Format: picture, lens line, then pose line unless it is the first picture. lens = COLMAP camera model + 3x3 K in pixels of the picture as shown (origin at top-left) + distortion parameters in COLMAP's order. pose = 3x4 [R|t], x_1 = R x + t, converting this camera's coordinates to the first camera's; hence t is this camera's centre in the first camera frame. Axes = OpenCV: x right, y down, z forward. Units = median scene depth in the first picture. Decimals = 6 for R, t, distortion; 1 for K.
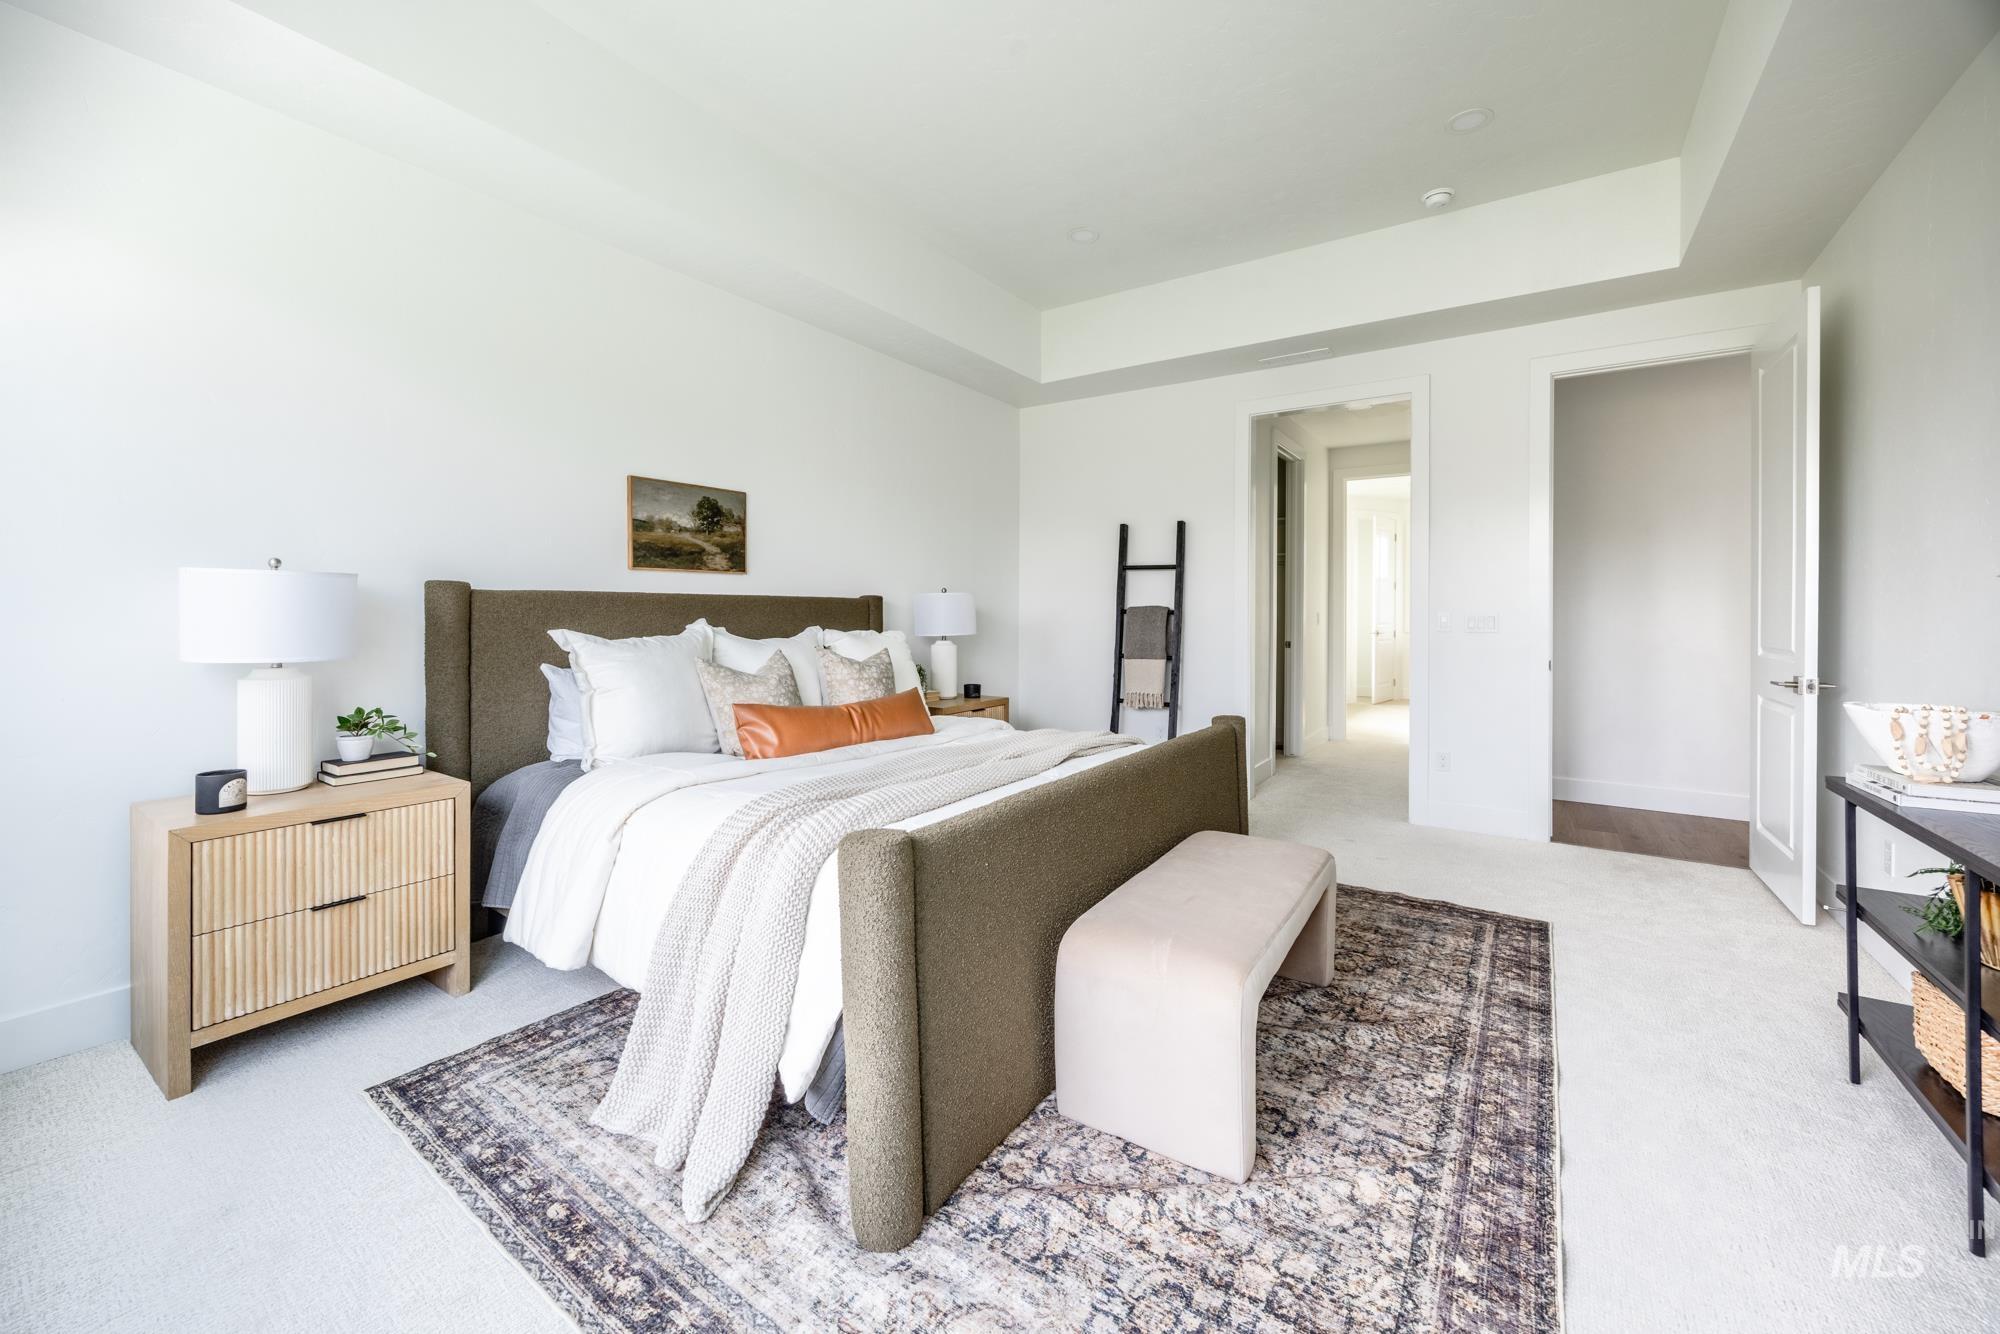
lens RADIAL K [[769.2, 0, 1033.9], [0, 769.2, 610.0], [0, 0, 1]] dist [-0.002614, 0.000008]
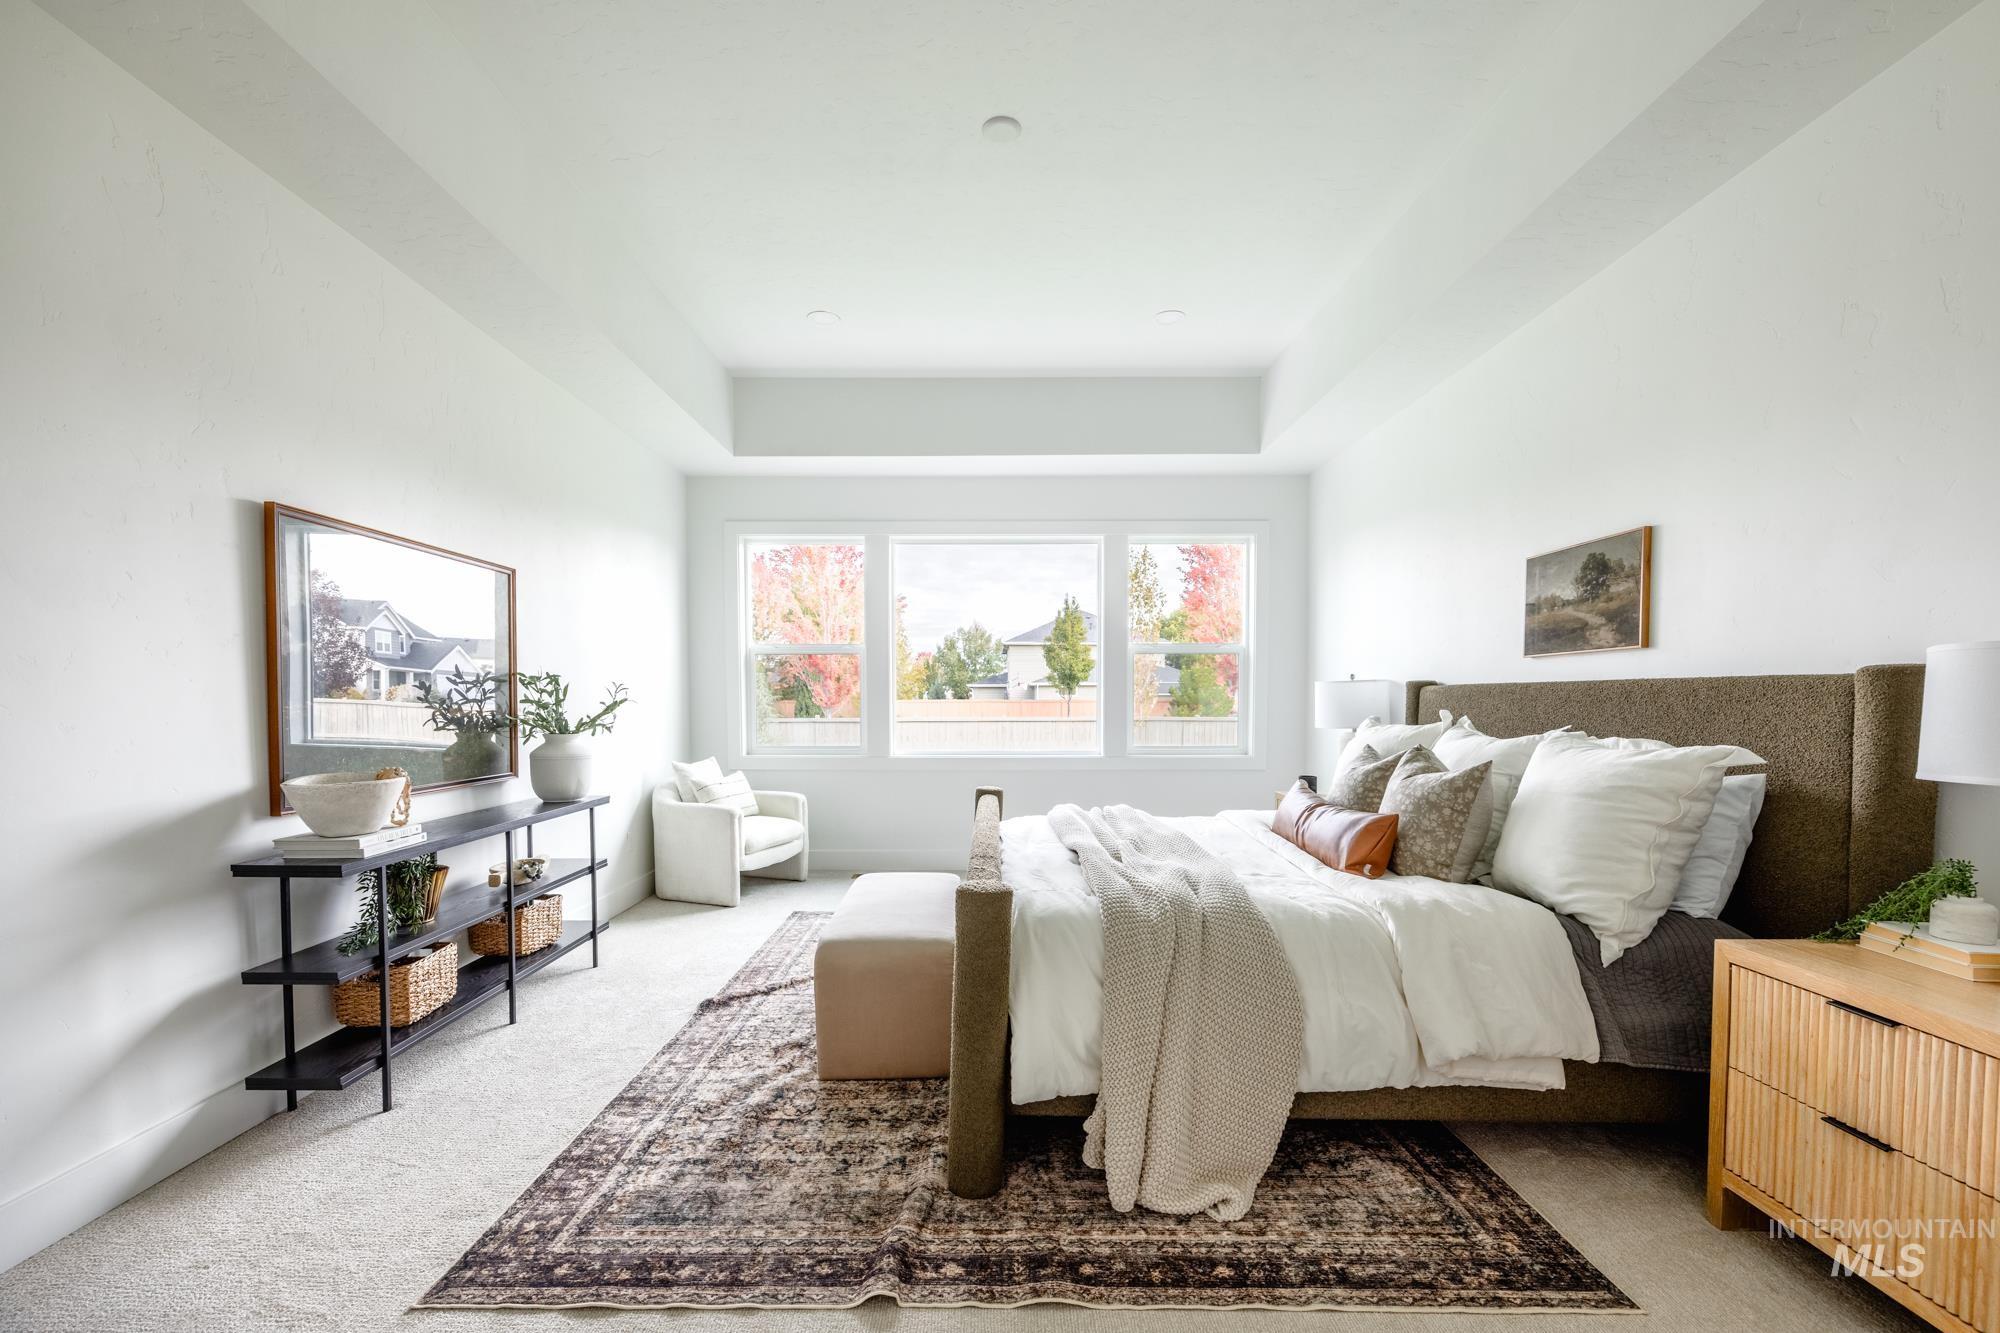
lens RADIAL K [[809.4, 0, 985.0], [0, 809.4, 730.3], [0, 0, 1]] dist [-0.003789, 0.000080]
pose [[-0.846595, 0.019342, -0.531886, 0.644927], [-0.000522, 0.999309, 0.037171, -0.000793], [0.532237, 0.031747, -0.846000, 1.697121]]
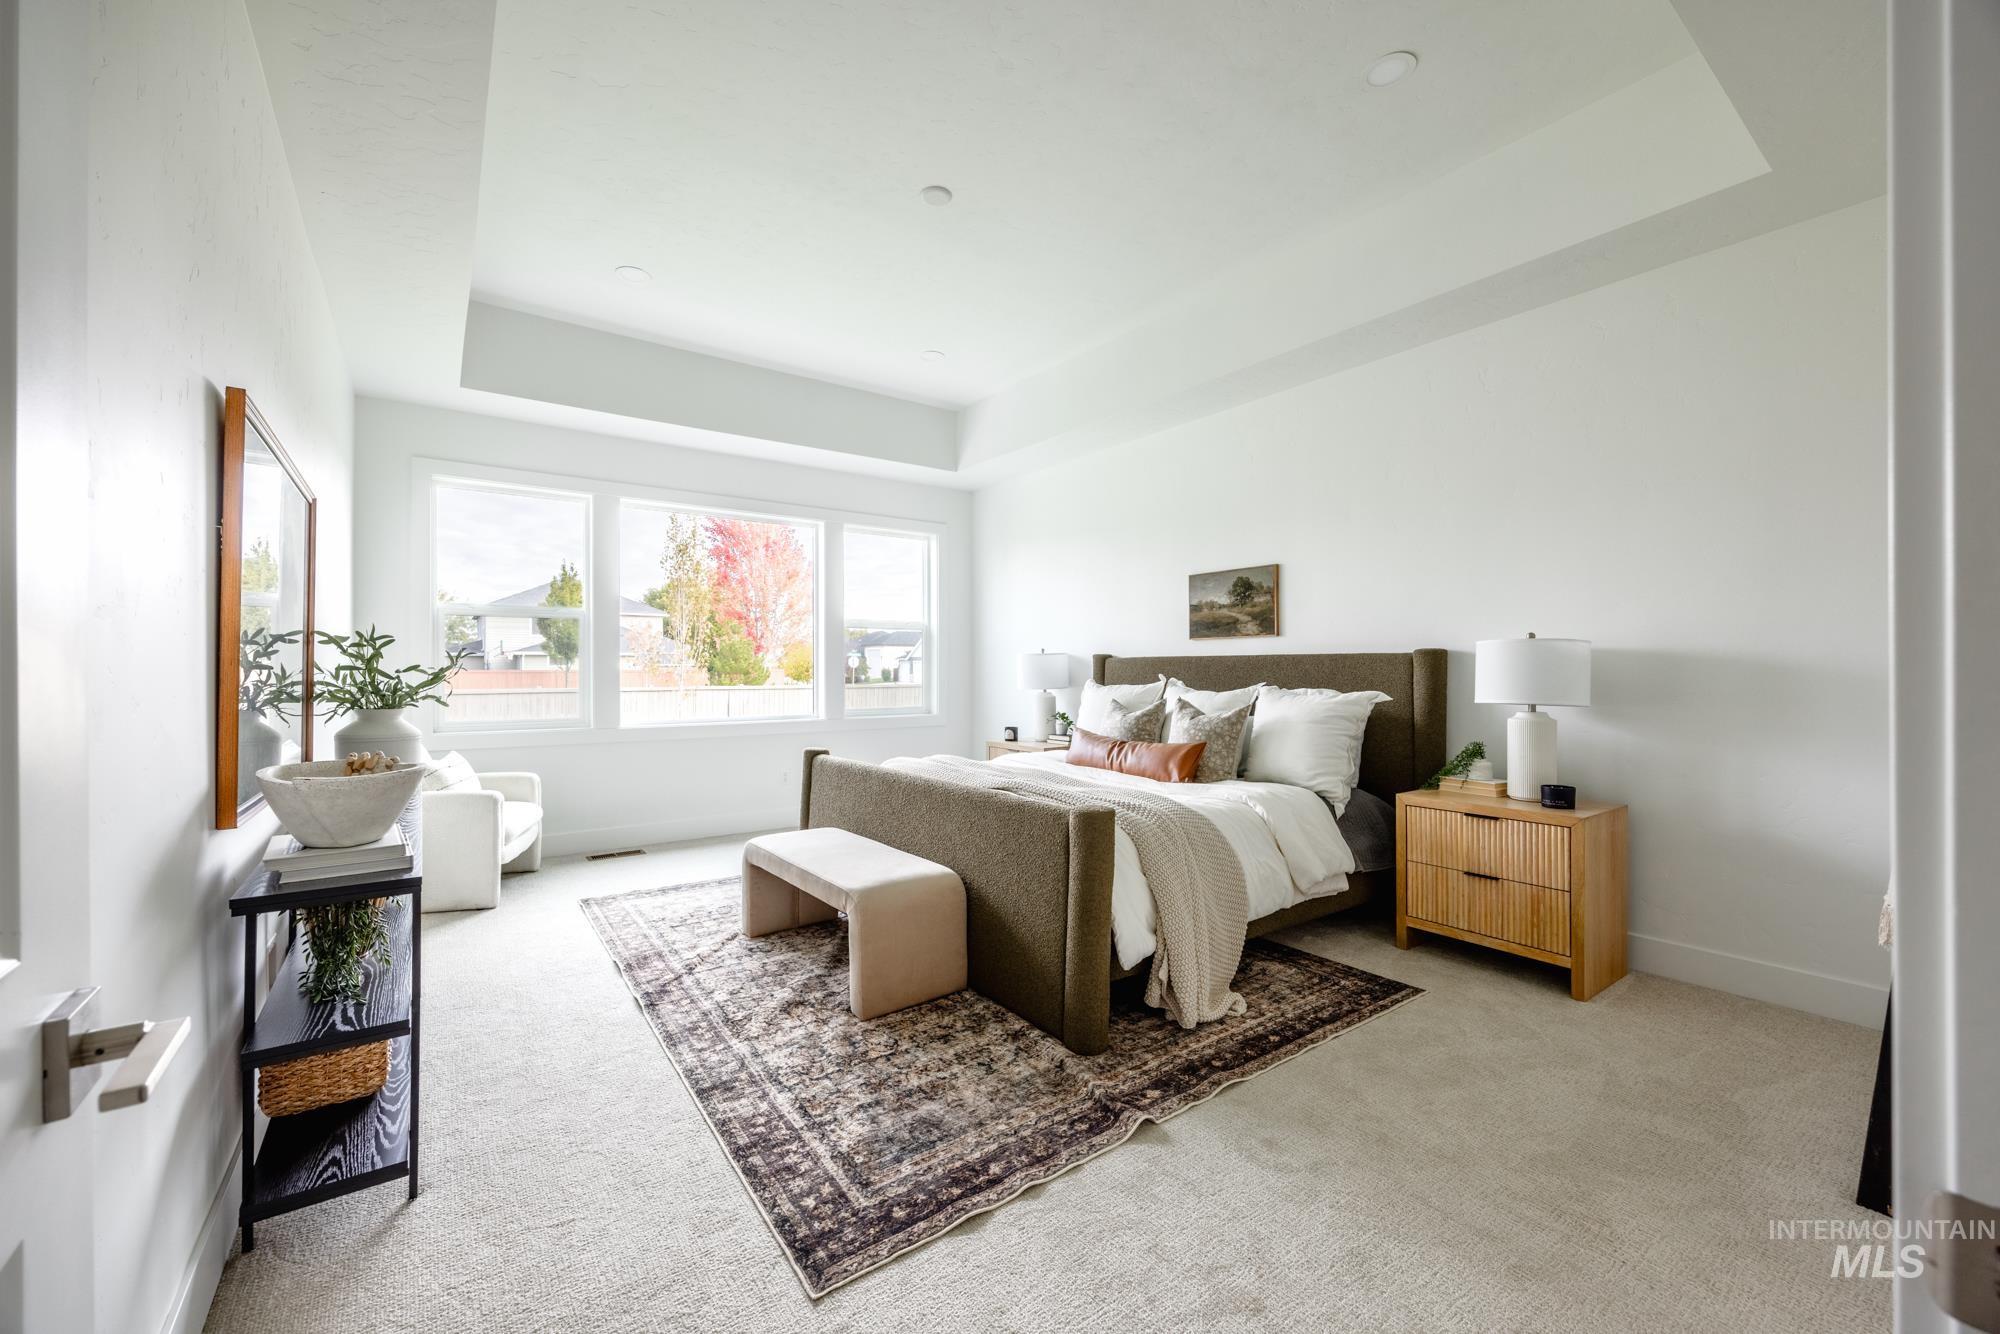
lens RADIAL K [[769.2, 0, 945.4], [0, 769.2, 666.5], [0, 0, 1]] dist [-0.002614, 0.000008]
pose [[-0.394231, -0.004729, -0.918999, 1.123717], [0.000800, 0.999985, -0.005489, 0.004997], [0.919011, -0.002899, -0.394221, 1.308200]]
